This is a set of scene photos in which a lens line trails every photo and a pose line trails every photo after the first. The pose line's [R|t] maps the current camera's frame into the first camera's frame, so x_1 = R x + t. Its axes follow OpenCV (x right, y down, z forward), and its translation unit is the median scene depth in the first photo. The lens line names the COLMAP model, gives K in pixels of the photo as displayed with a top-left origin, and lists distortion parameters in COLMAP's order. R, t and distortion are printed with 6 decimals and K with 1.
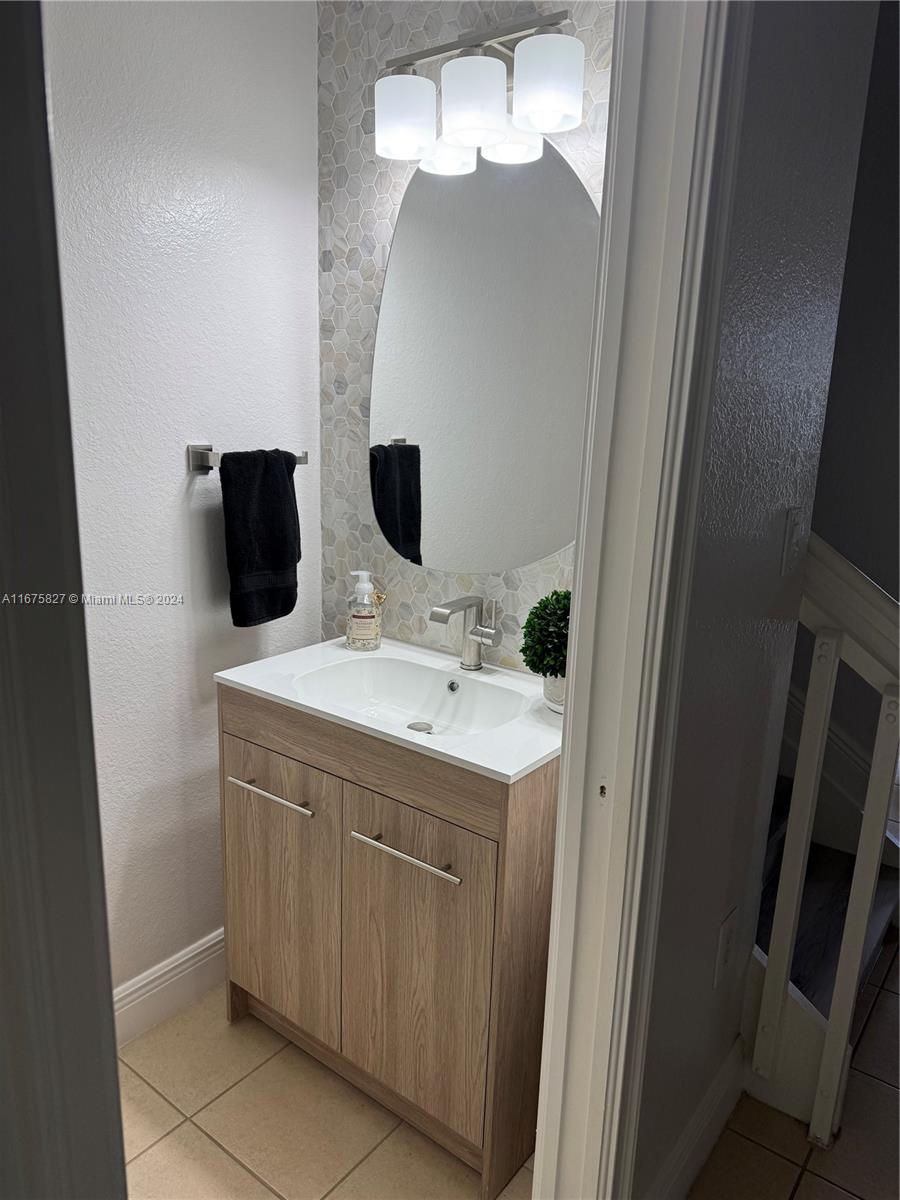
lens RADIAL K [[847.4, 0, 445.0], [0, 847.4, 609.0], [0, 0, 1]] dist [0.073297, -0.050503]
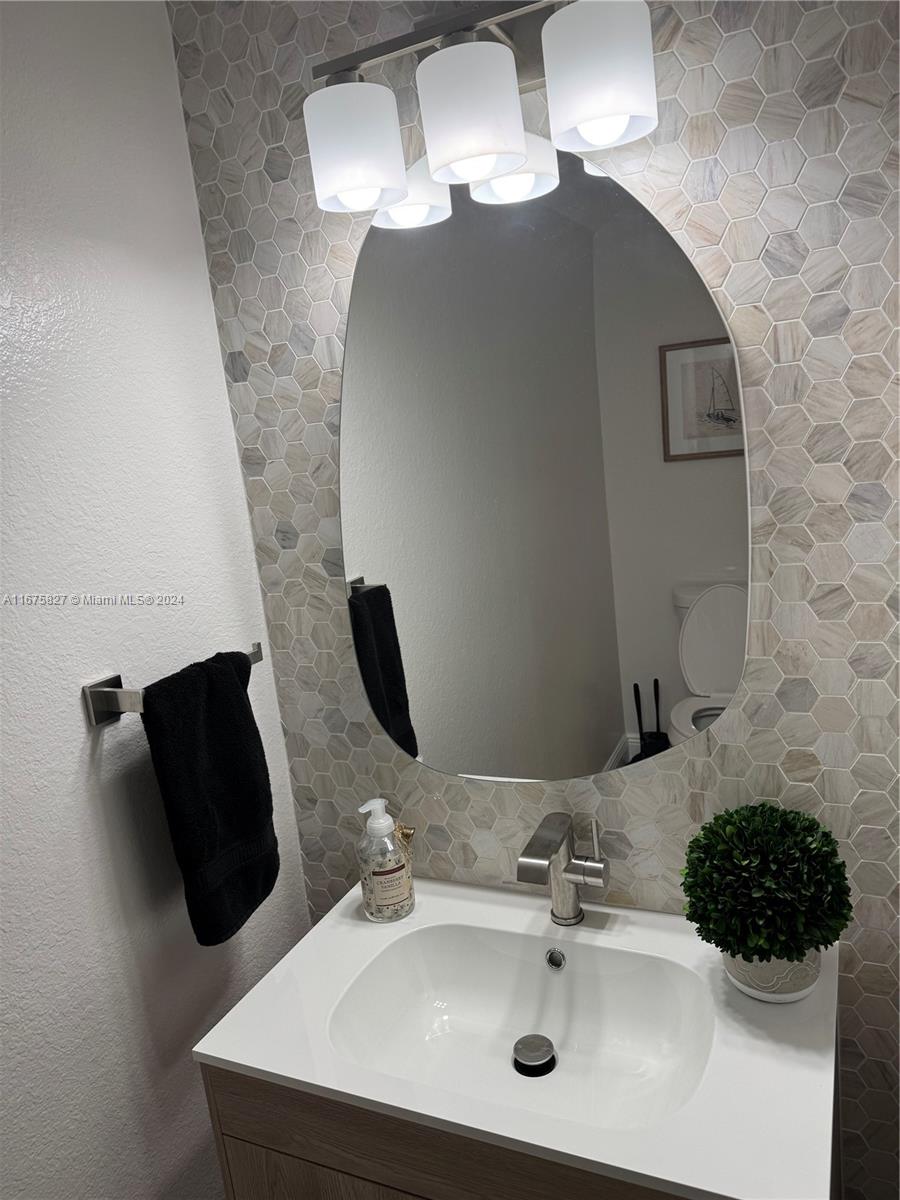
lens RADIAL K [[847.4, 0, 453.6], [0, 847.4, 604.3], [0, 0, 1]] dist [0.073297, -0.050503]
pose [[0.965039, -0.180301, 0.190240, -0.140957], [0.190307, 0.981081, -0.035552, -0.167598], [-0.180231, 0.070513, 0.981094, 0.321213]]
